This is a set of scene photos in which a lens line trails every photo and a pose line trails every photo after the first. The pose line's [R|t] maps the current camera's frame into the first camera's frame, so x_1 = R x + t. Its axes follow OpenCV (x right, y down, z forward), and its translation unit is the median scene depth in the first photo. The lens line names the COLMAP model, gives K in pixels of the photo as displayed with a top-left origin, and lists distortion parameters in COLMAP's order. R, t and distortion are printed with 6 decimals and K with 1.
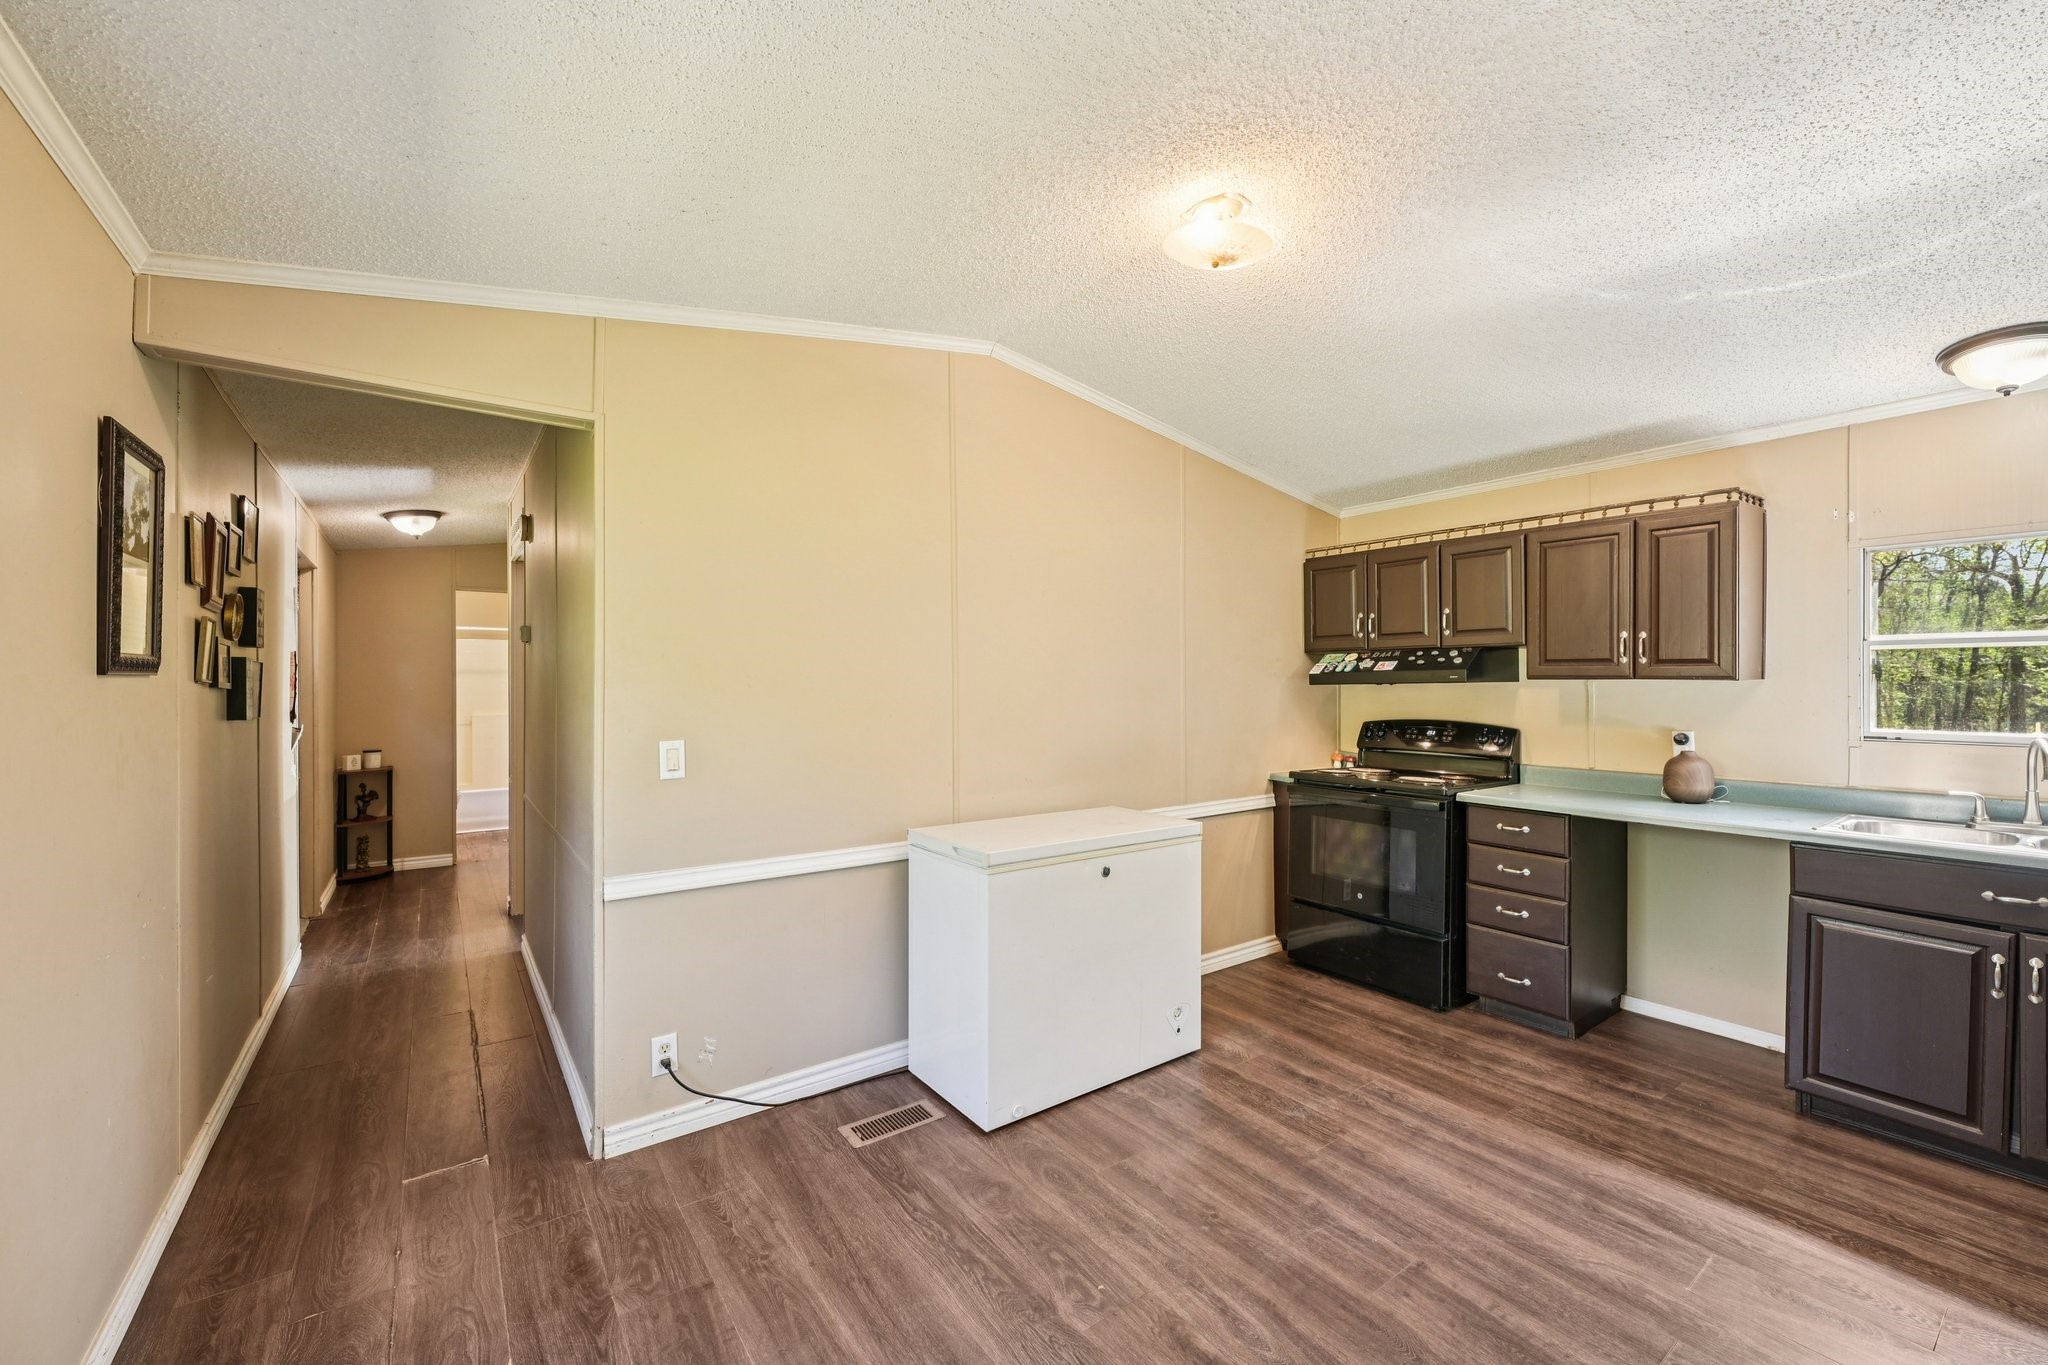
lens RADIAL K [[811.9, 0, 1033.2], [0, 811.9, 683.8], [0, 0, 1]] dist [-0.001274, 0.000507]
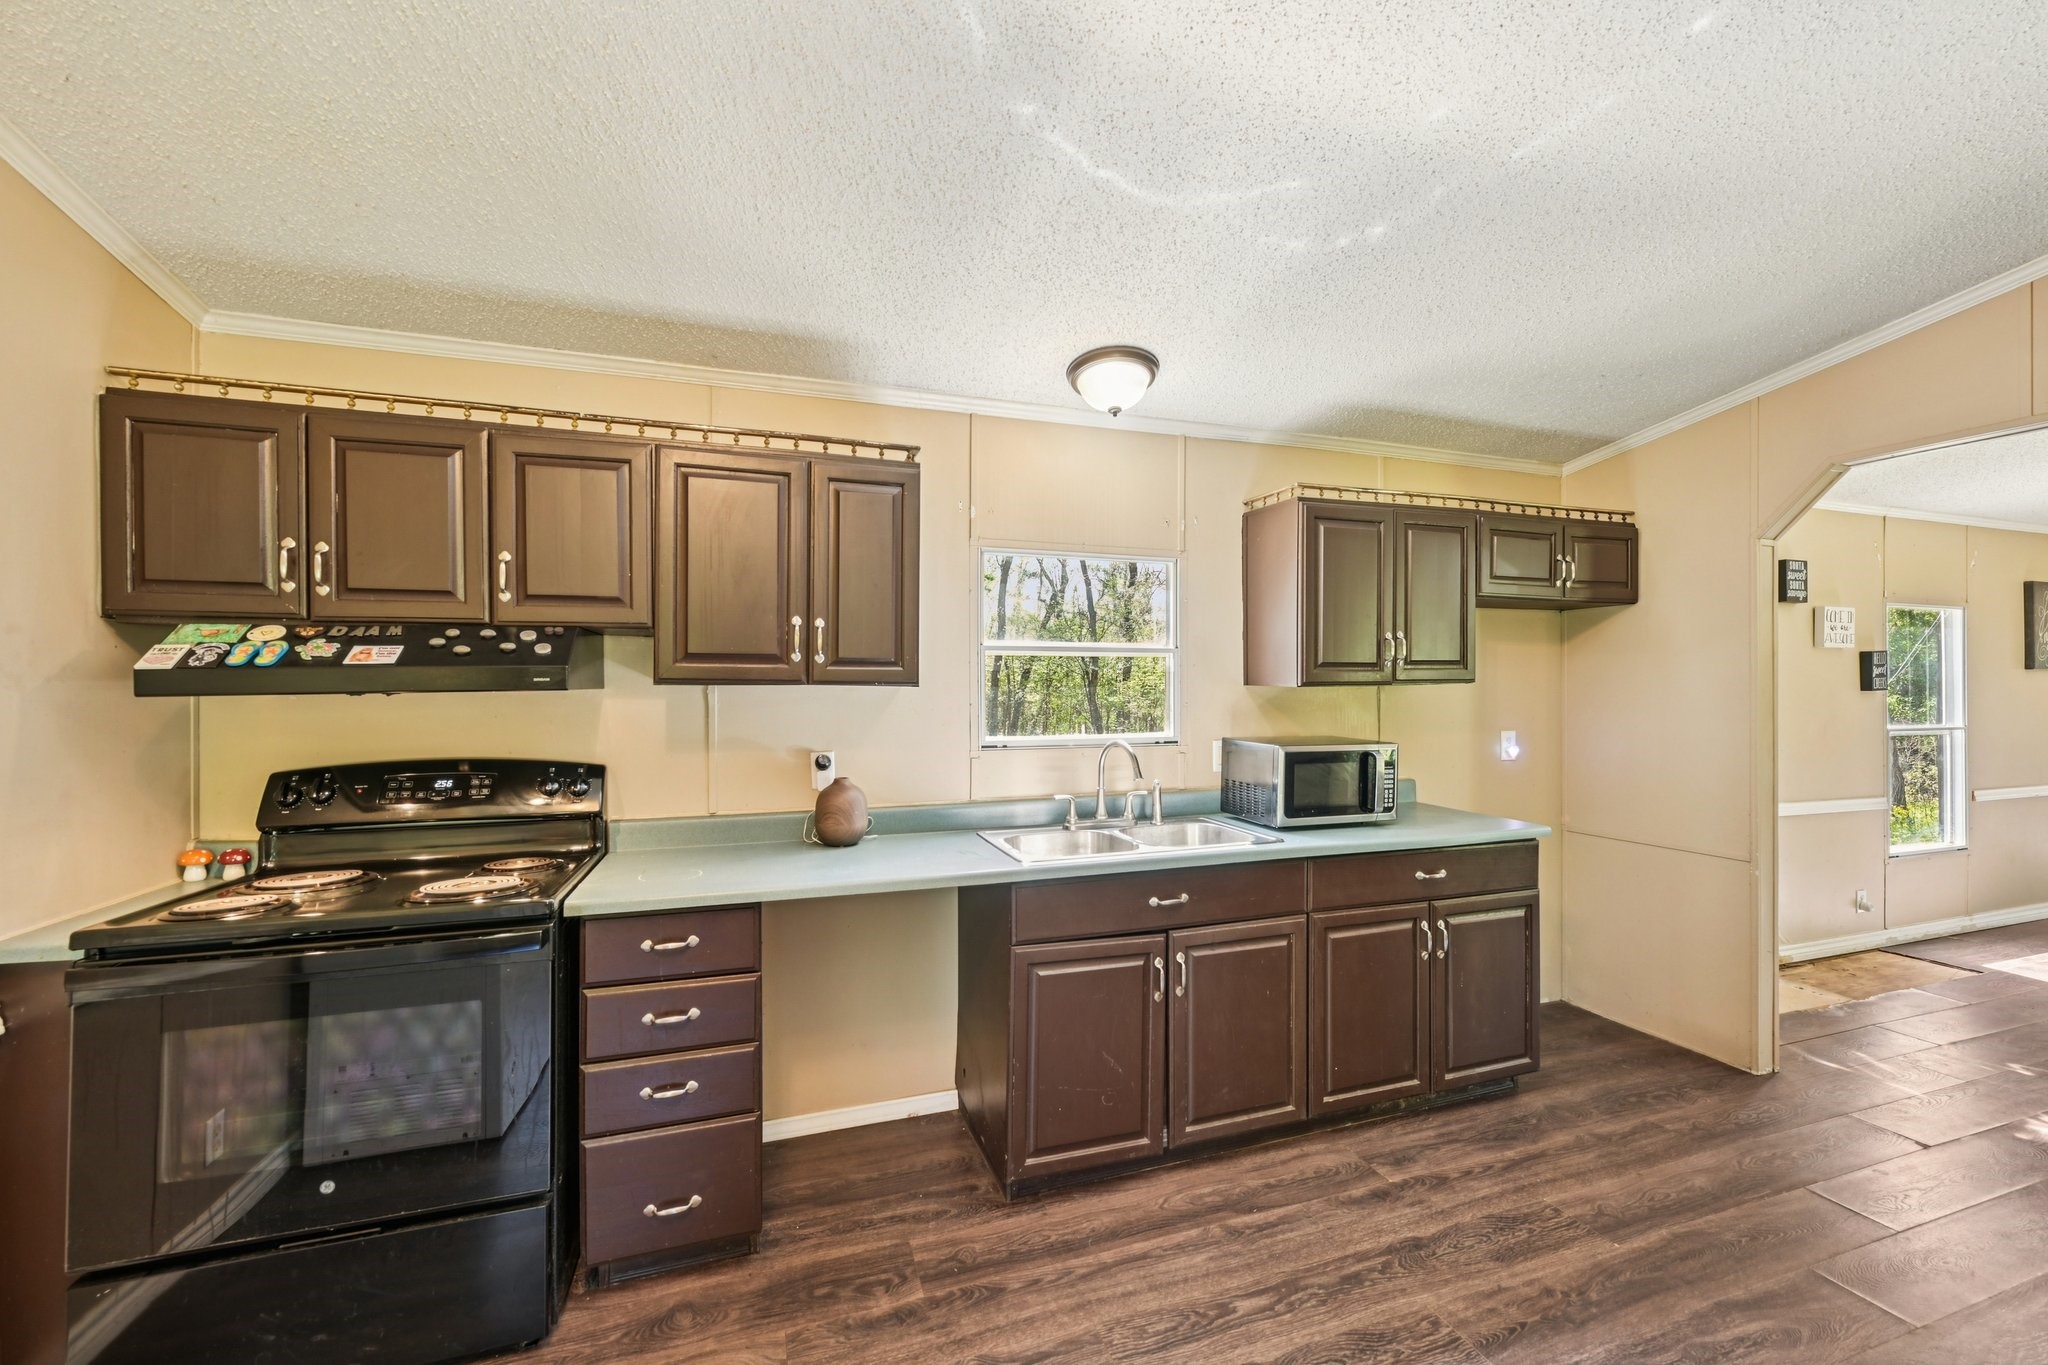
lens RADIAL K [[811.9, 0, 1024.7], [0, 811.9, 683.7], [0, 0, 1]] dist [-0.001274, 0.000507]
pose [[0.302101, 0.003774, 0.953269, 0.141808], [0.002307, 0.999986, -0.004690, -0.003497], [-0.953273, 0.003616, 0.302088, 0.705021]]
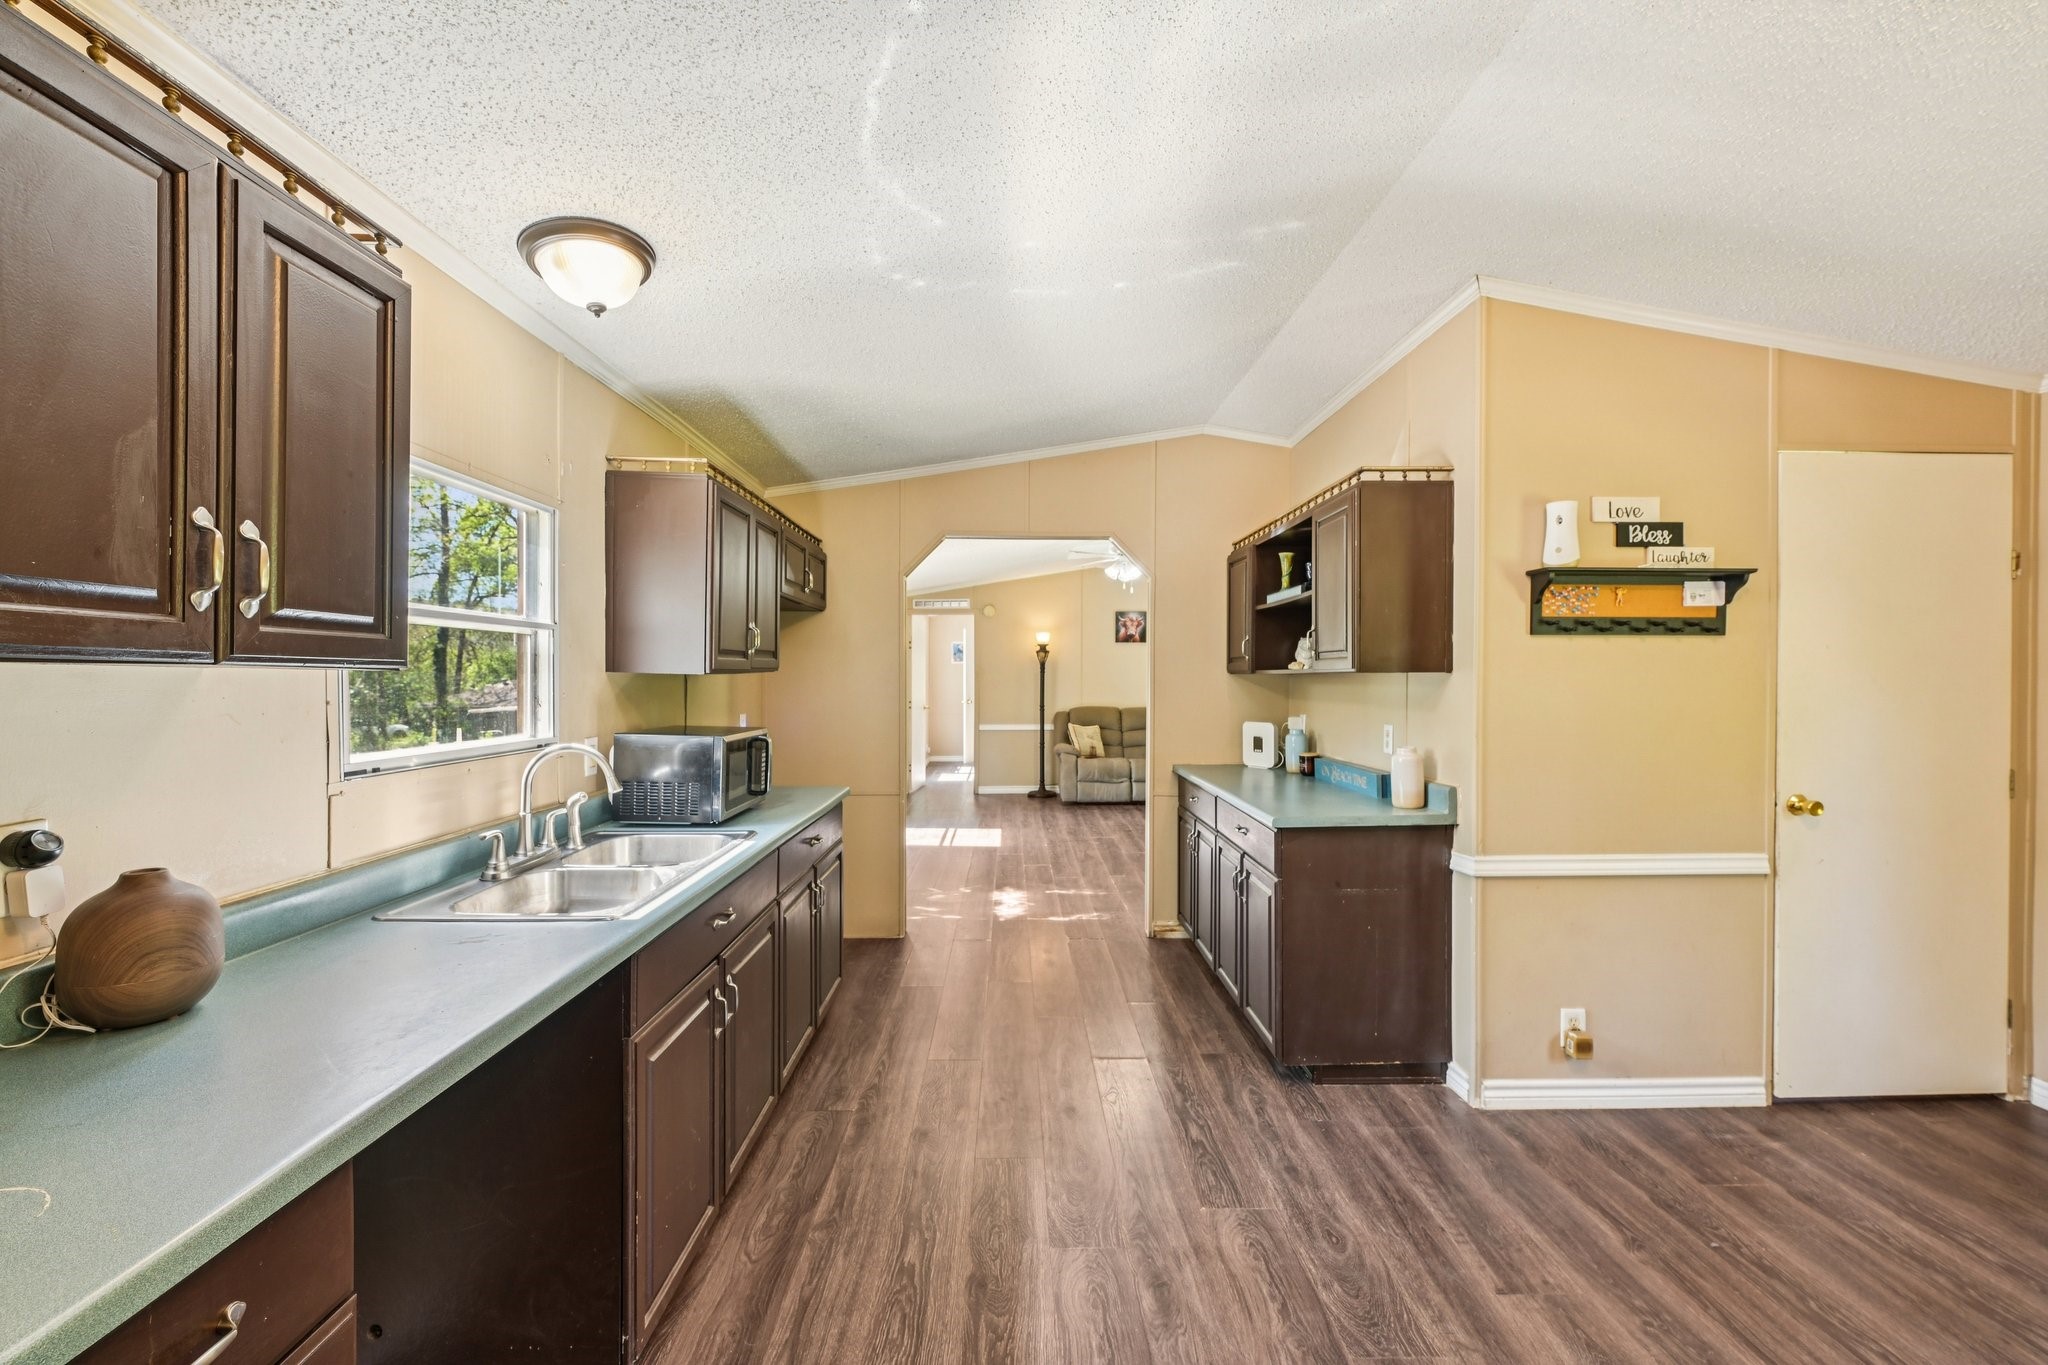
lens RADIAL K [[811.9, 0, 1022.2], [0, 811.9, 686.6], [0, 0, 1]] dist [-0.001274, 0.000507]
pose [[-0.815230, -0.006978, 0.579096, 0.349745], [0.000592, 0.999917, 0.012882, -0.001034], [-0.579137, 0.010844, -0.815158, 1.255140]]
